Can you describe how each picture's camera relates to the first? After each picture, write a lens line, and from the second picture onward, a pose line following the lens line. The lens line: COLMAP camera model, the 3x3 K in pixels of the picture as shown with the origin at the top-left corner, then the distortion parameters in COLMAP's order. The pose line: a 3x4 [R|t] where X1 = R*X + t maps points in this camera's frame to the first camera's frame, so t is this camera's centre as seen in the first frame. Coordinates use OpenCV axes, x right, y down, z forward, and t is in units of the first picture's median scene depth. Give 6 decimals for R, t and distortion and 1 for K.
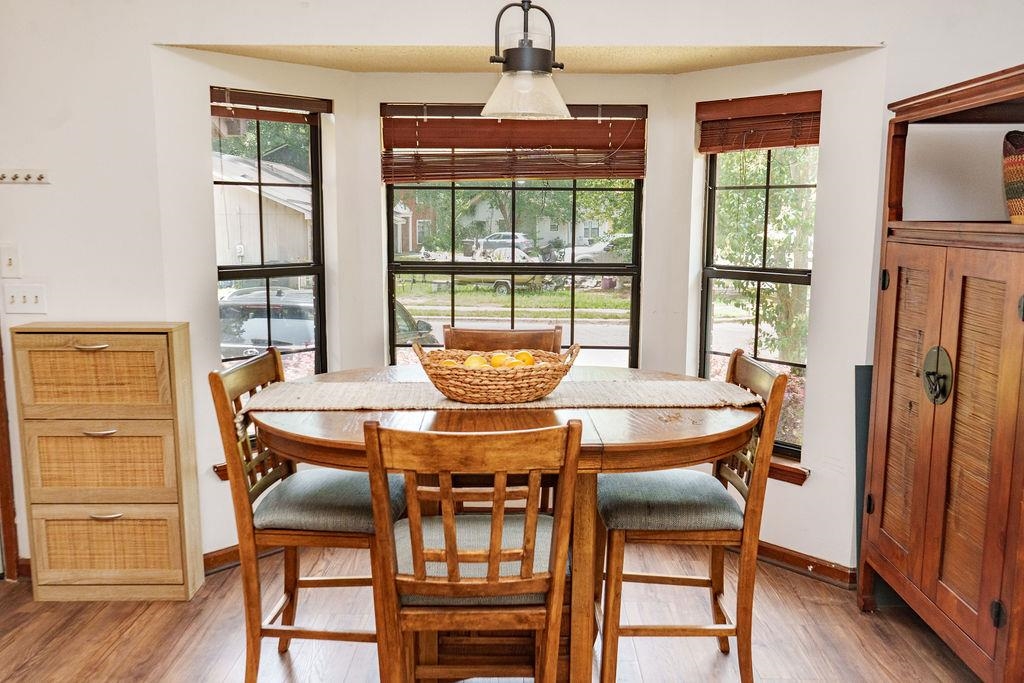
lens RADIAL K [[829.7, 0, 512.0], [0, 829.7, 341.5], [0, 0, 1]] dist [-0.007325, -0.004752]
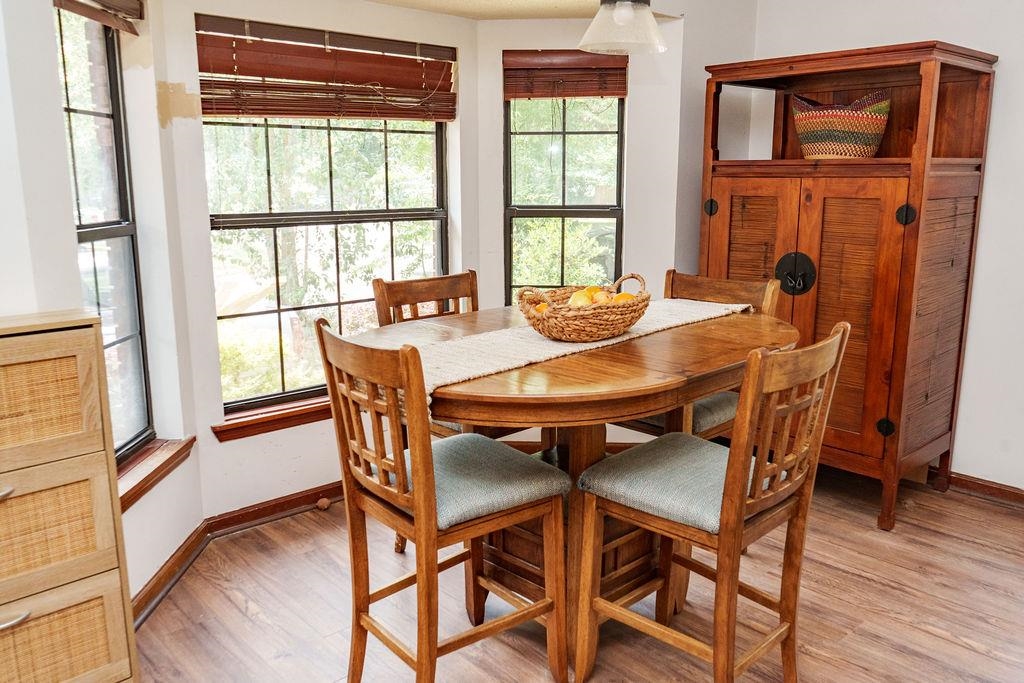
lens RADIAL K [[829.7, 0, 512.0], [0, 829.7, 341.5], [0, 0, 1]] dist [-0.007325, -0.004752]
pose [[0.722878, -0.143411, 0.675930, -0.603832], [0.109632, 0.989638, 0.092723, -0.021683], [-0.682223, 0.007076, 0.731109, 0.259790]]
